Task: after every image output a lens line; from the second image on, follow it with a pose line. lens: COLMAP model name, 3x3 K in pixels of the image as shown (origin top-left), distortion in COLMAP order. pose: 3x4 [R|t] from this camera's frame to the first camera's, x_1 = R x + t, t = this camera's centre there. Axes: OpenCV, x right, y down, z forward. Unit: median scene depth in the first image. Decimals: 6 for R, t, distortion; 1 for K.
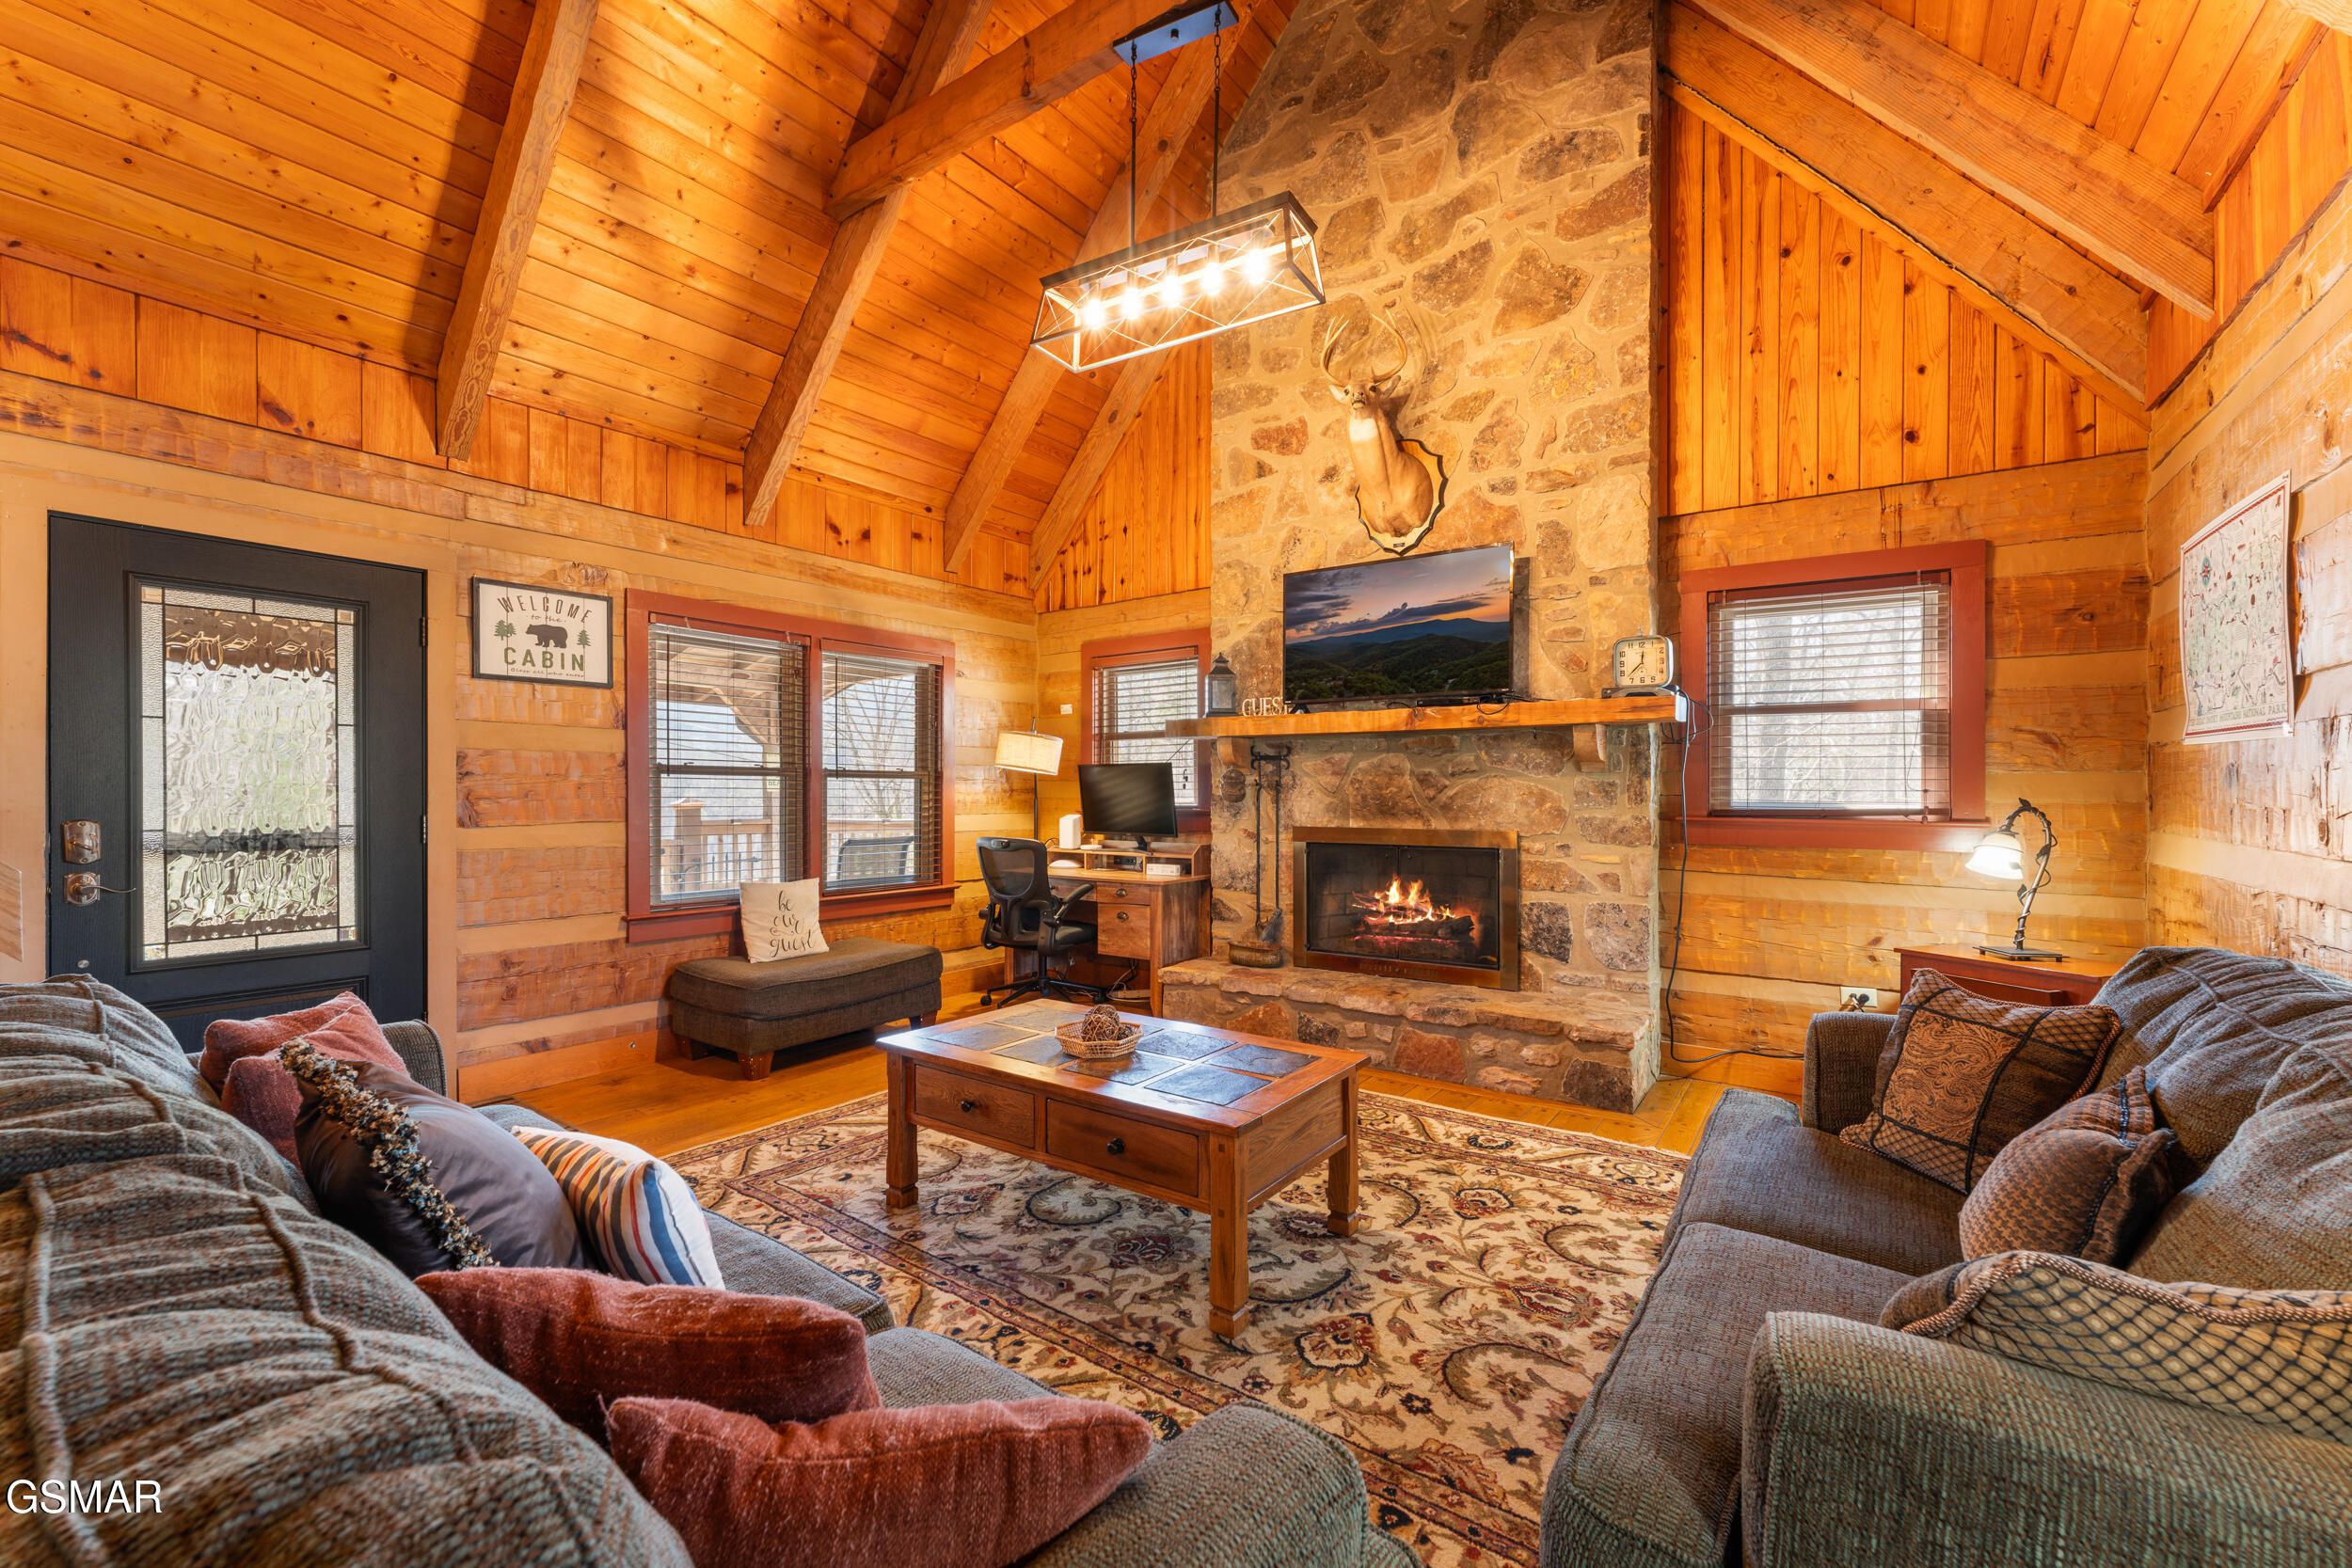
lens RADIAL K [[963.6, 0, 1168.3], [0, 963.6, 786.4], [0, 0, 1]] dist [-0.001207, 0.000205]
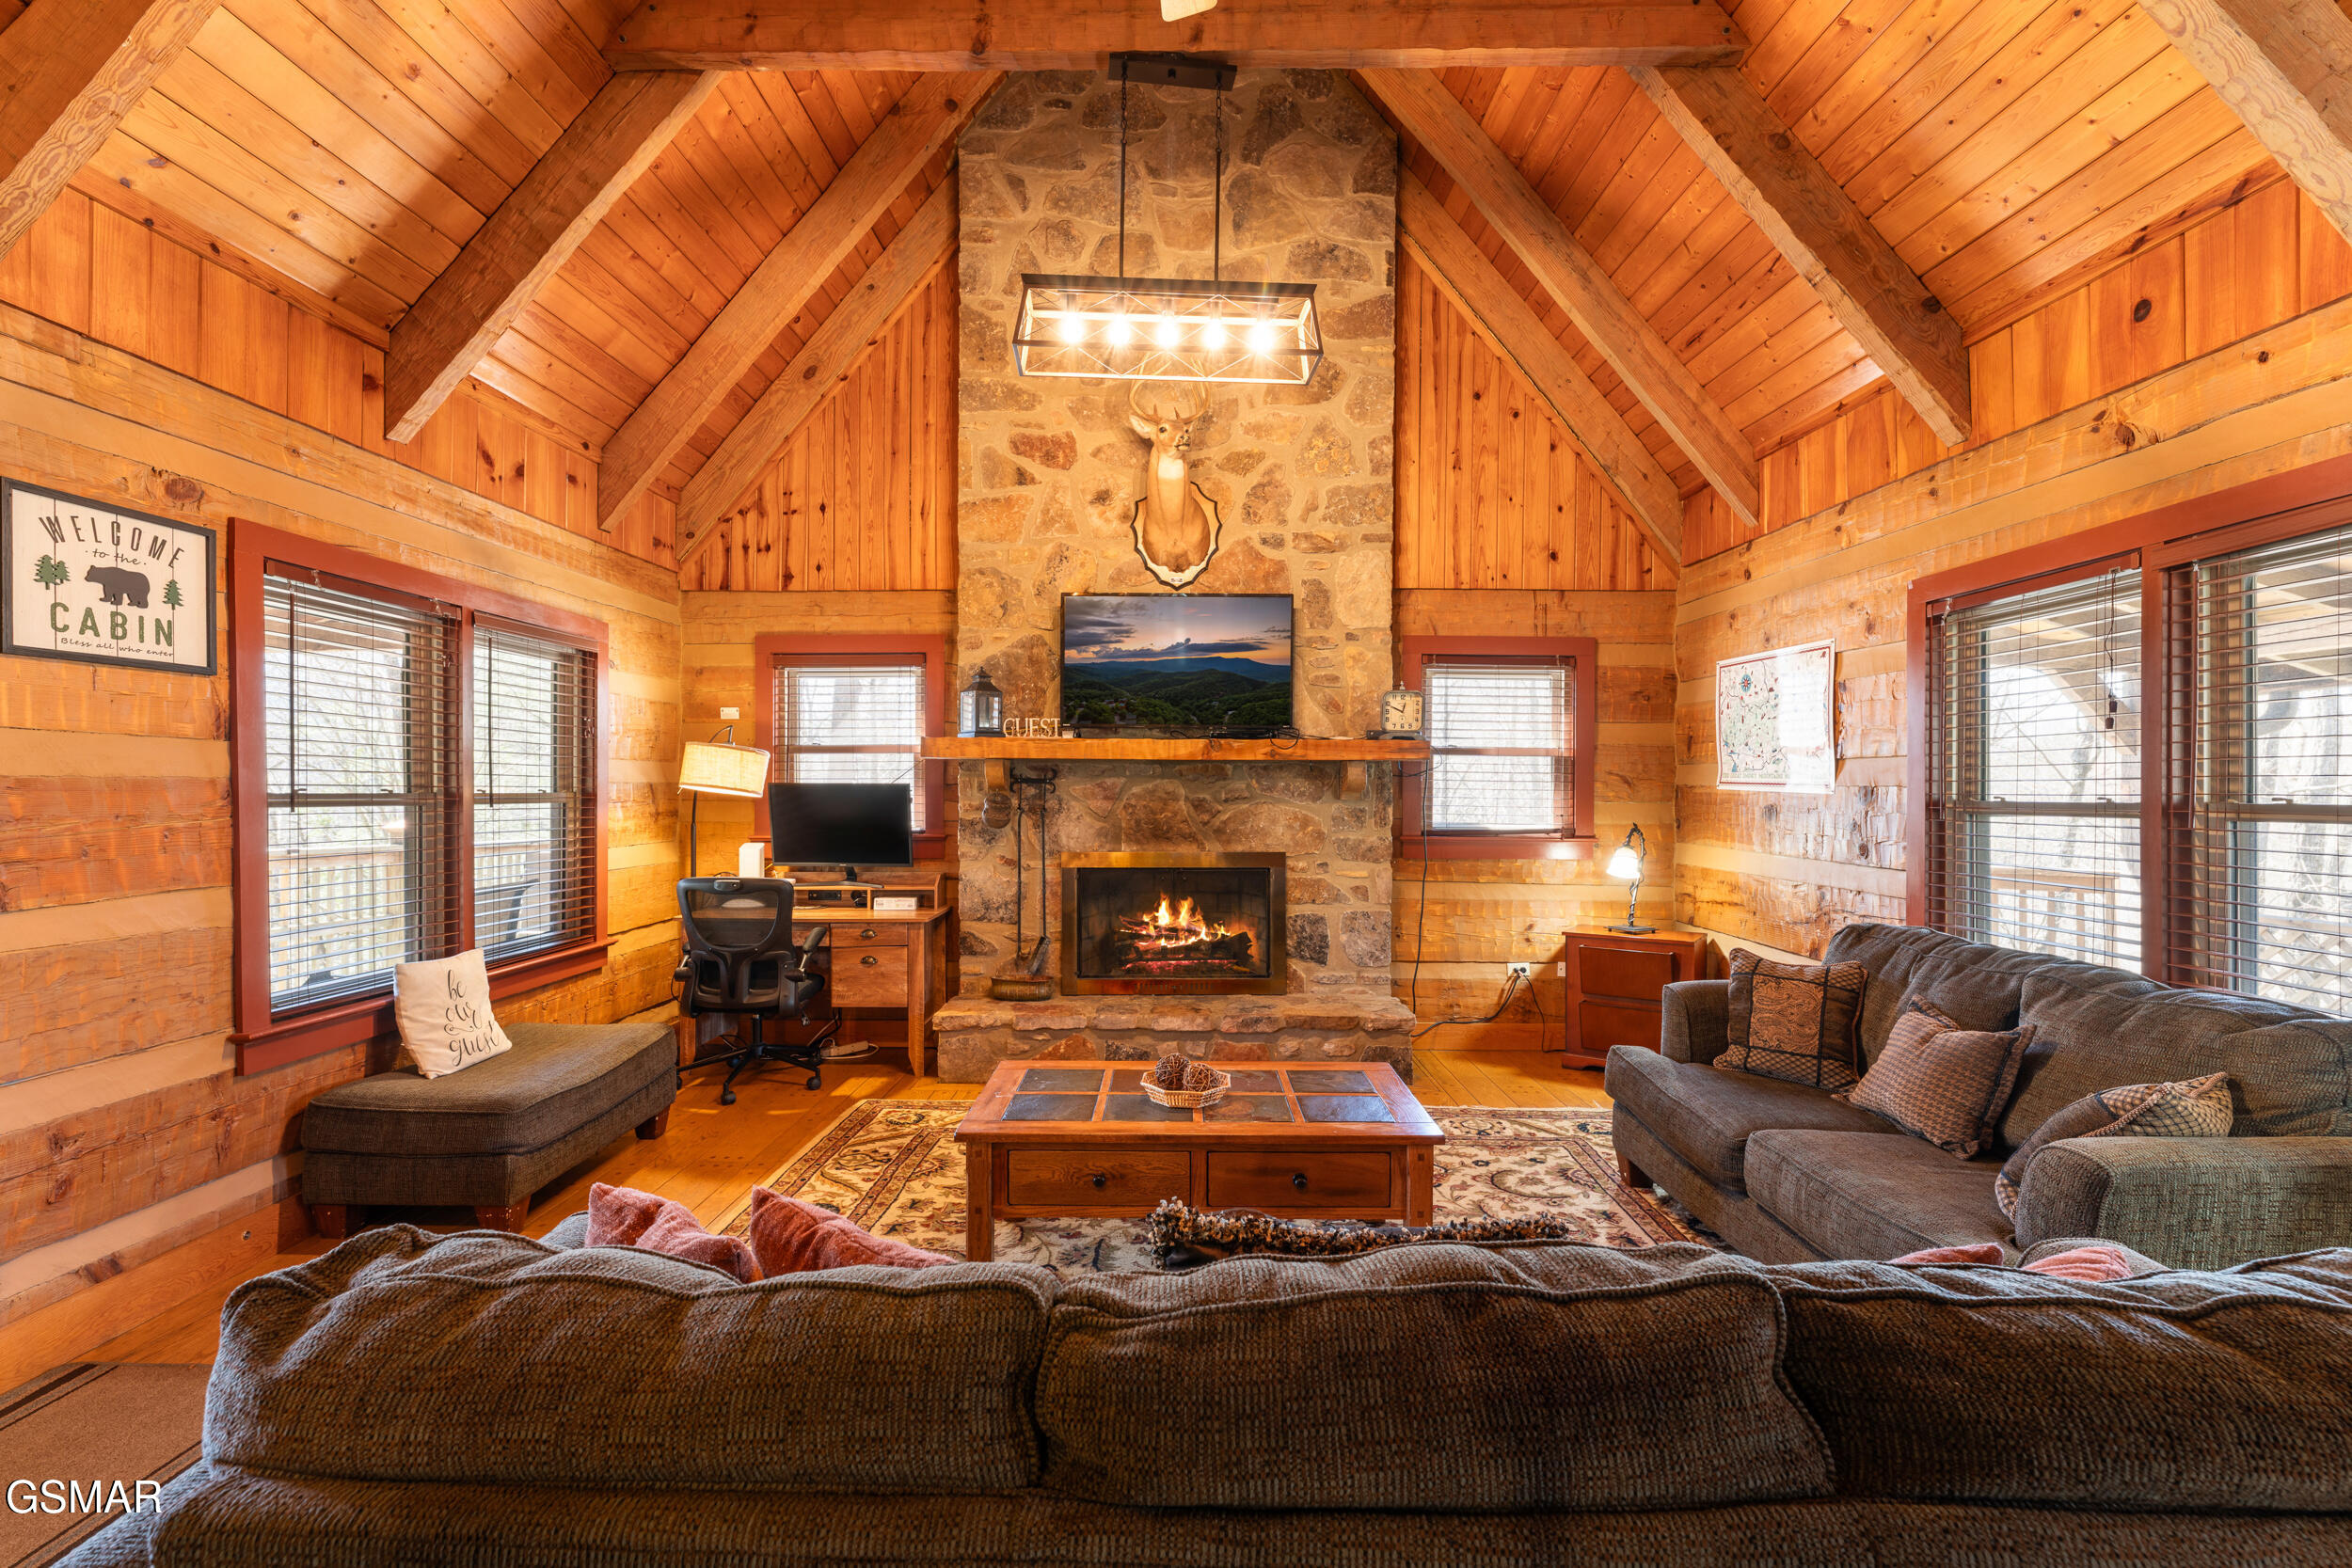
lens RADIAL K [[1057.2, 0, 1172.5], [0, 1057.2, 786.0], [0, 0, 1]] dist [-0.000690, -0.000891]
pose [[0.815674, 0.001474, 0.578511, -0.488676], [-0.005060, 0.999977, 0.004587, -0.037851], [-0.578490, -0.006669, 0.815662, 0.079506]]
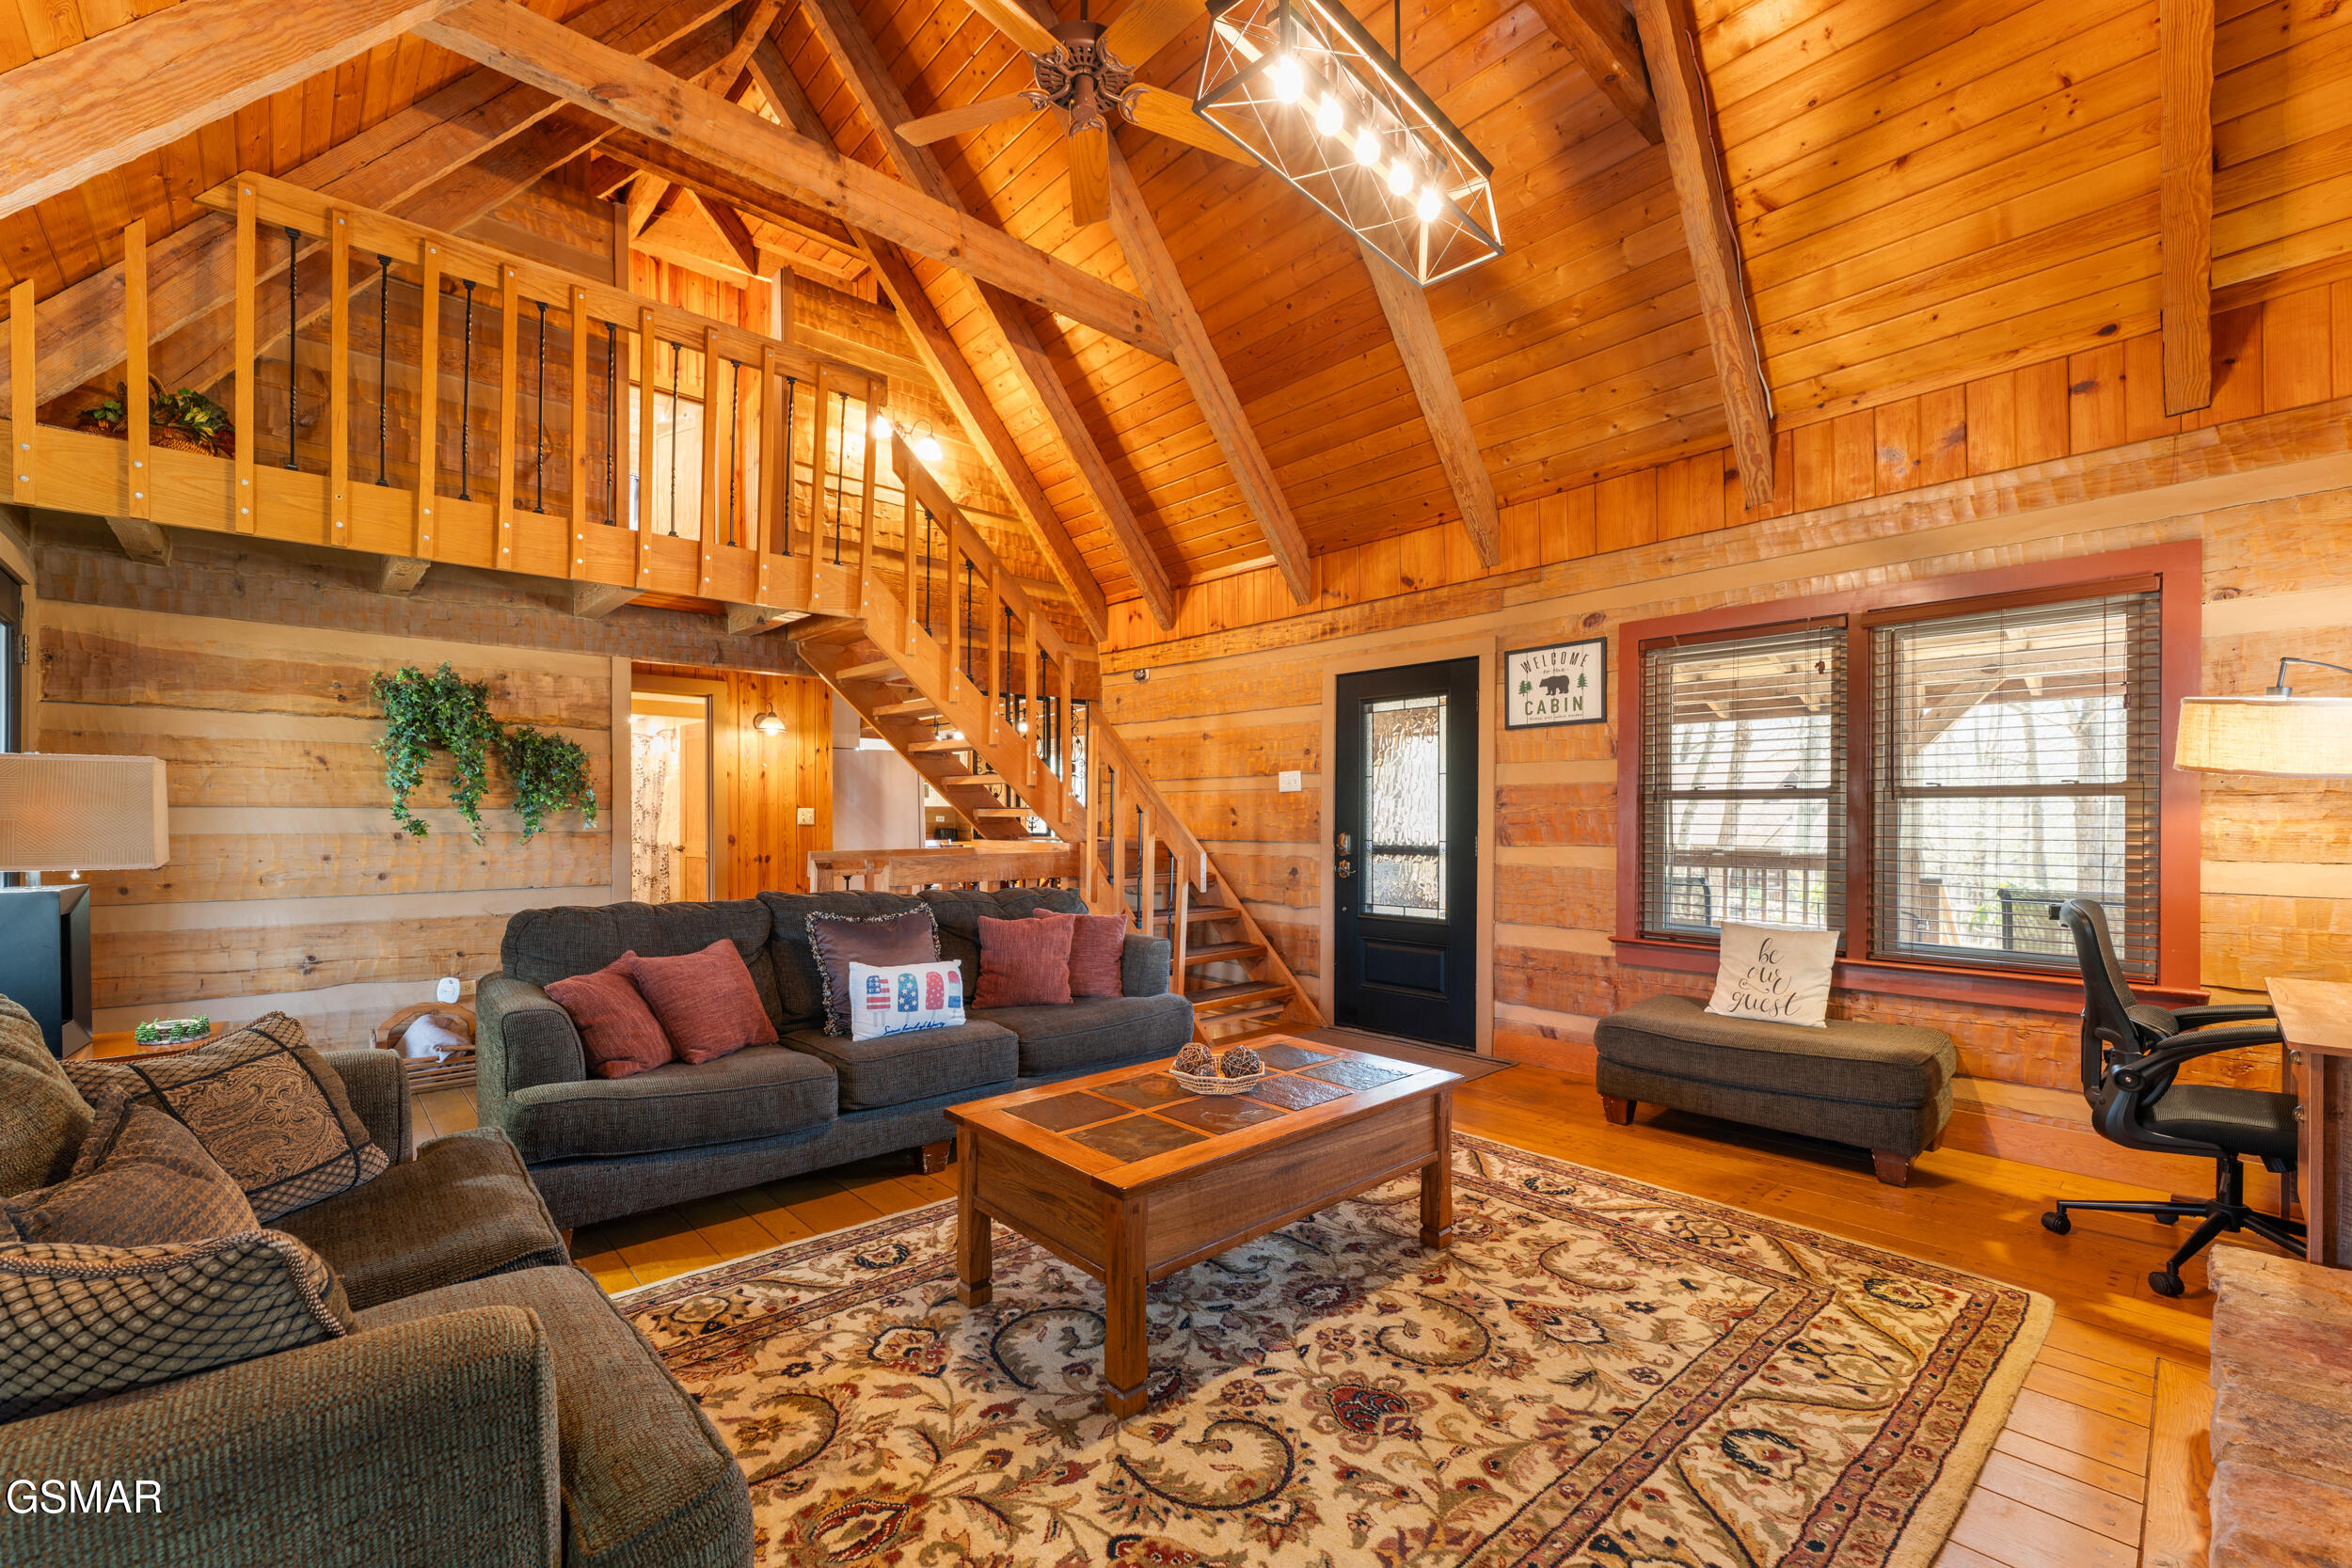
lens RADIAL K [[963.6, 0, 1179.2], [0, 963.6, 821.2], [0, 0, 1]] dist [-0.001207, 0.000205]
pose [[-0.202305, 0.001440, -0.979321, 0.596259], [0.005056, 0.999987, 0.000426, 0.006265], [0.979309, -0.004865, -0.202310, 0.789113]]
